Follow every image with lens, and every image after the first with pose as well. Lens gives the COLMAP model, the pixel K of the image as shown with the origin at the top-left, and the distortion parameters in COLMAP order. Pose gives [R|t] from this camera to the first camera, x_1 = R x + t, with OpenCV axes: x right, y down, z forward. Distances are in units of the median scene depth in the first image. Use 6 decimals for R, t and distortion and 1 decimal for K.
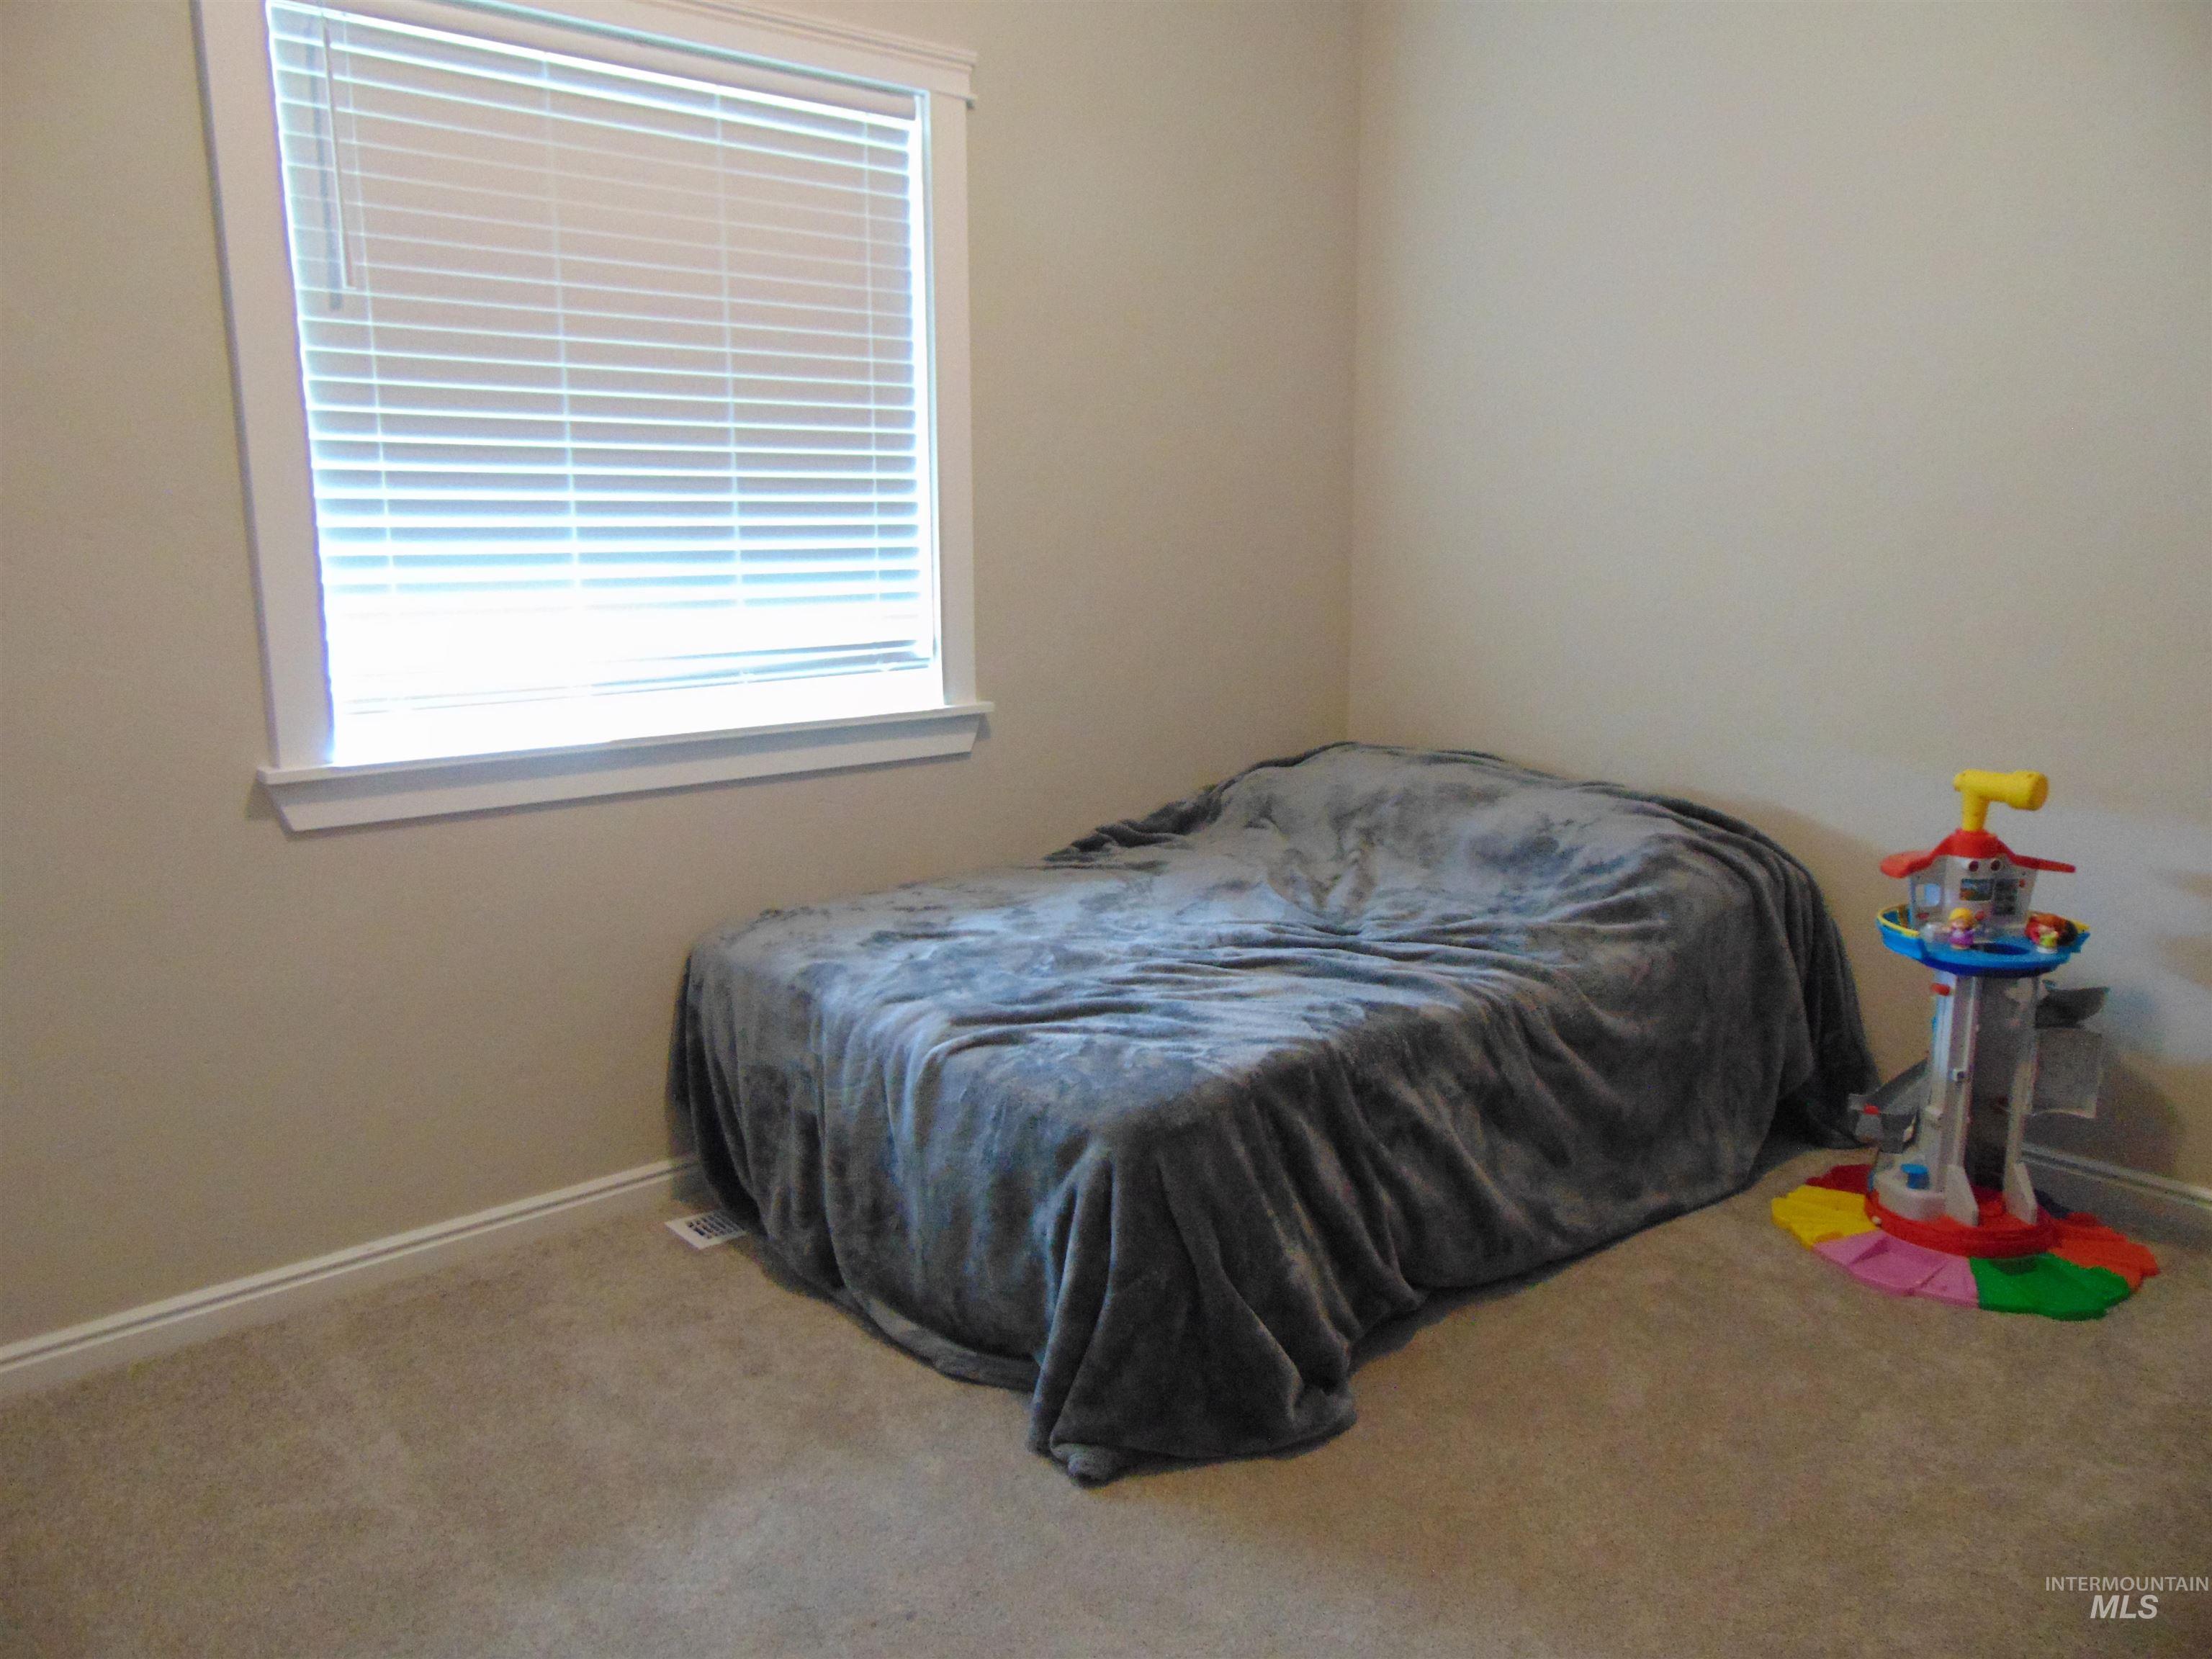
lens RADIAL K [[1667.8, 0, 1106.0], [0, 1667.8, 829.5], [0, 0, 1]] dist [0.038349, -0.003751]
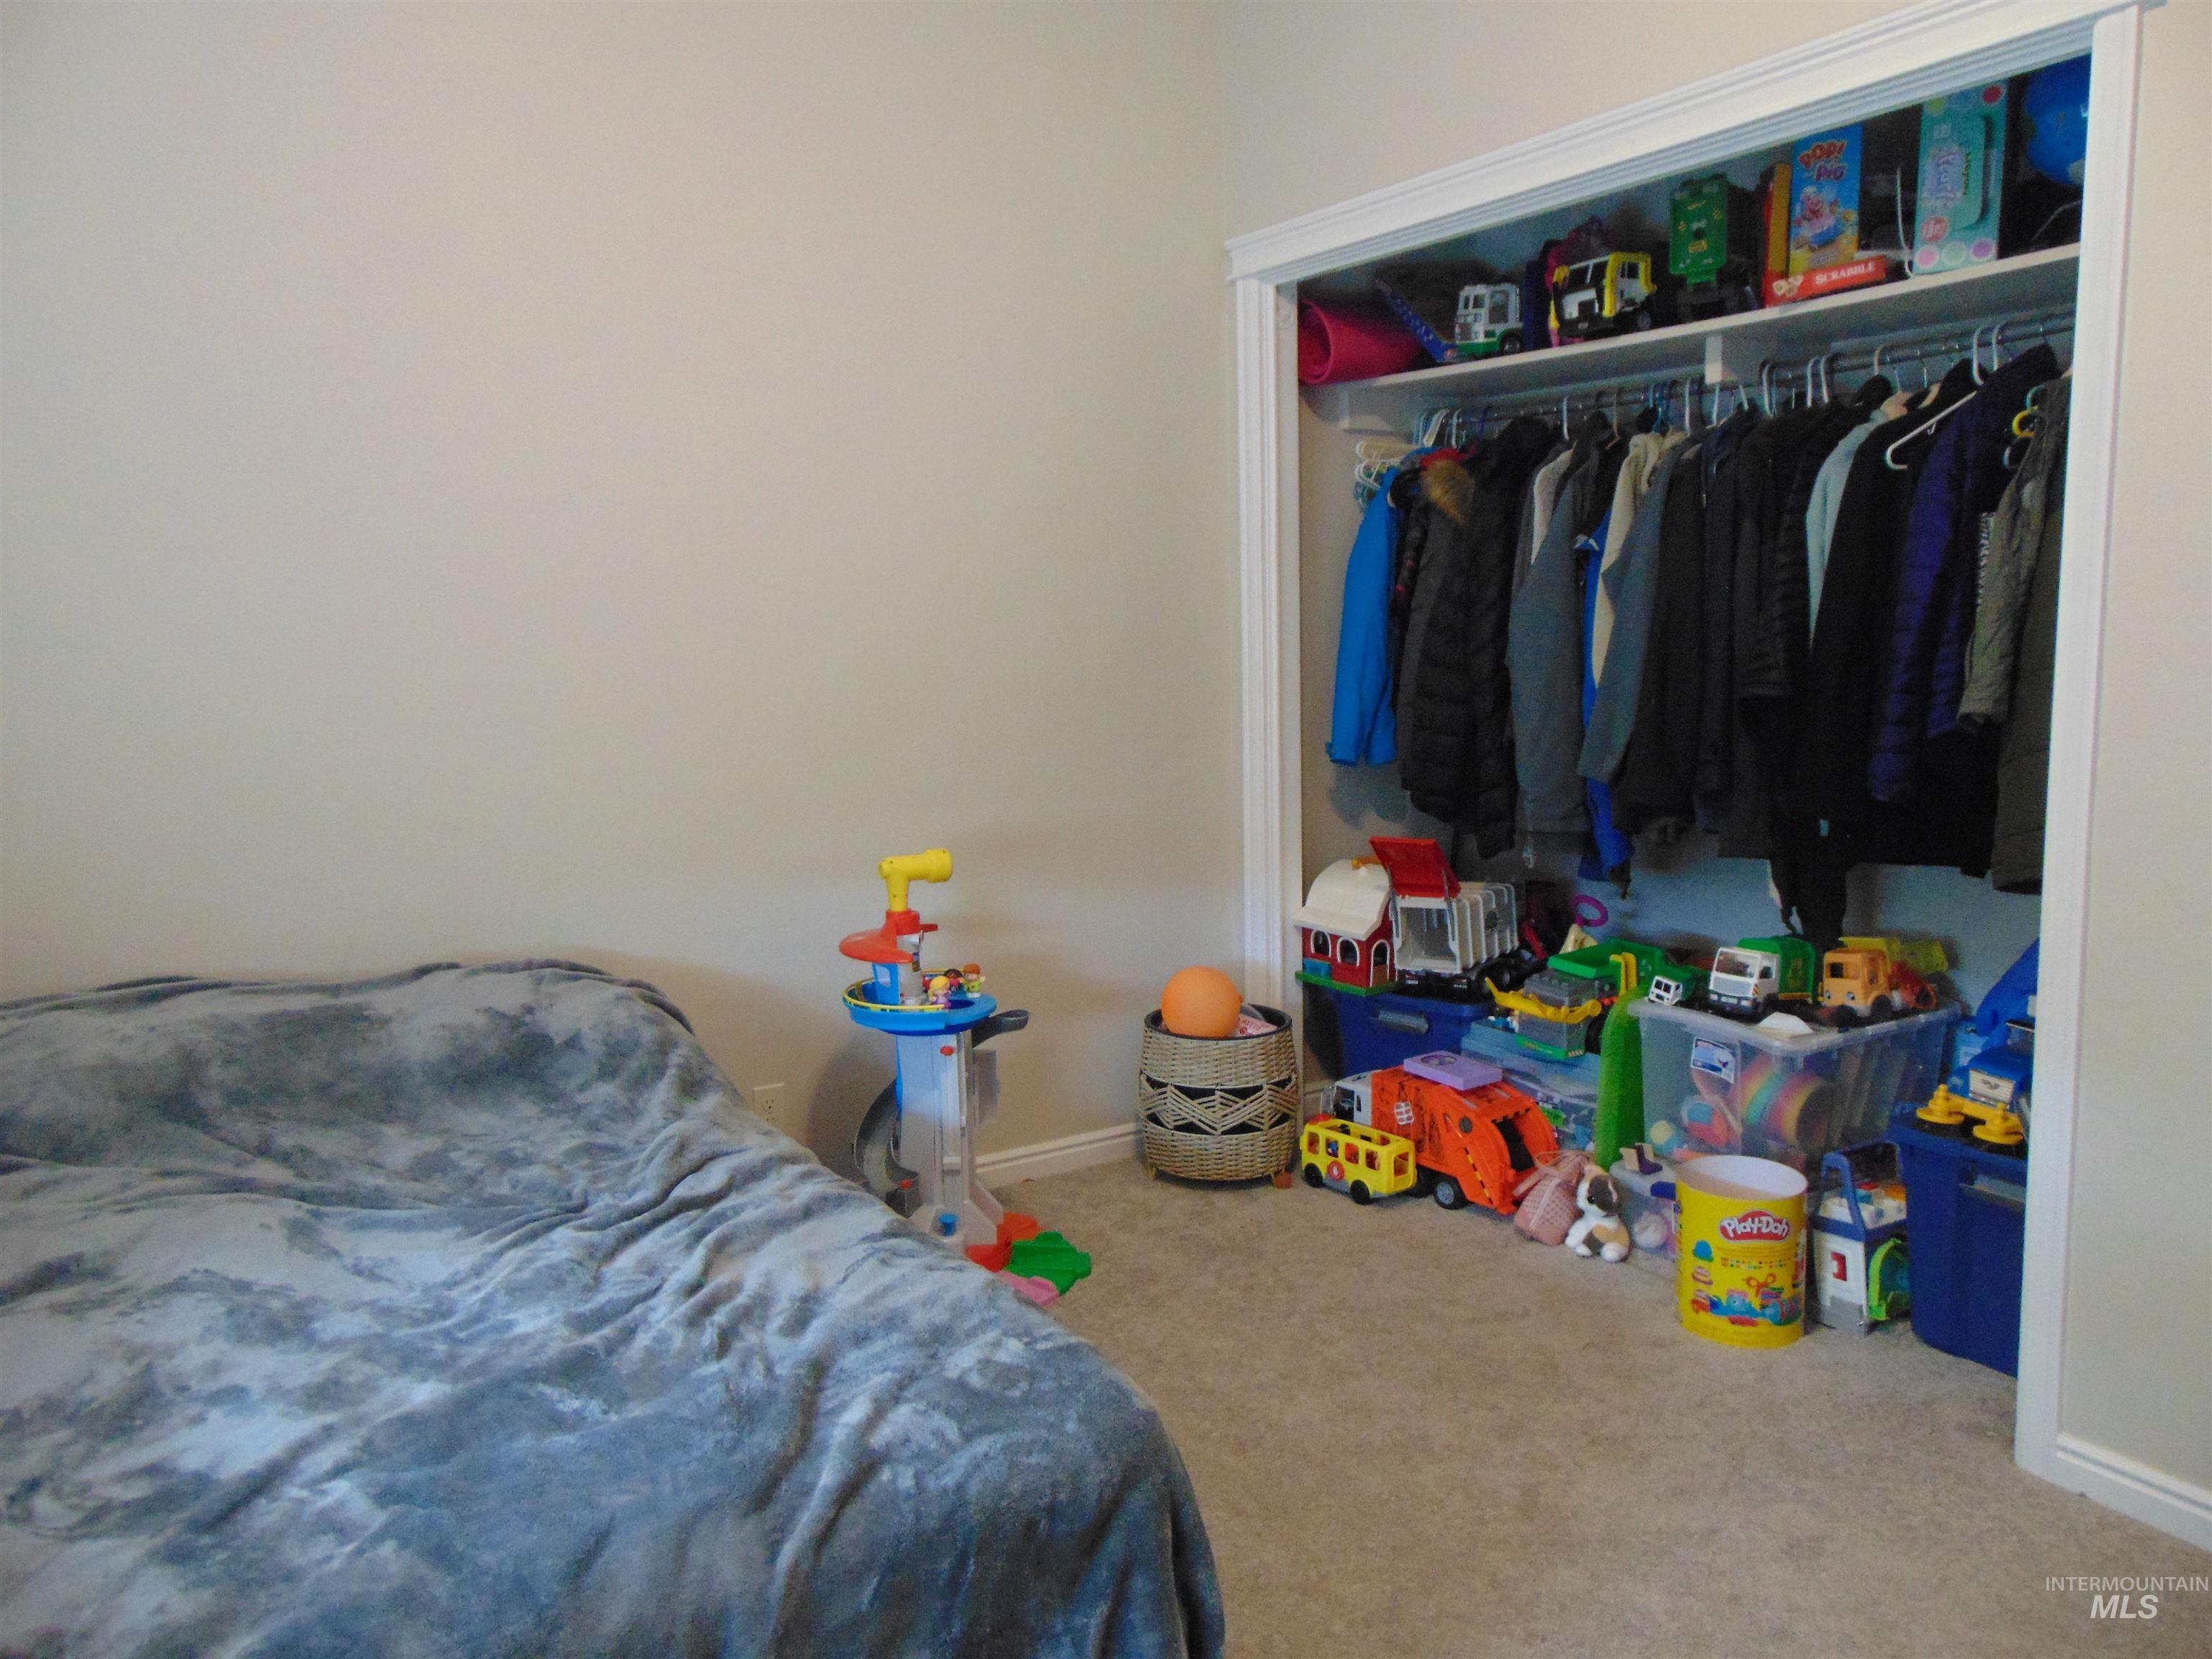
lens RADIAL K [[1667.8, 0, 1106.0], [0, 1667.8, 829.5], [0, 0, 1]] dist [0.038349, -0.003751]
pose [[0.183402, -0.130336, 0.974359, -0.539877], [0.207761, 0.973922, 0.091171, -0.126165], [-0.960833, 0.185712, 0.205698, 0.648262]]
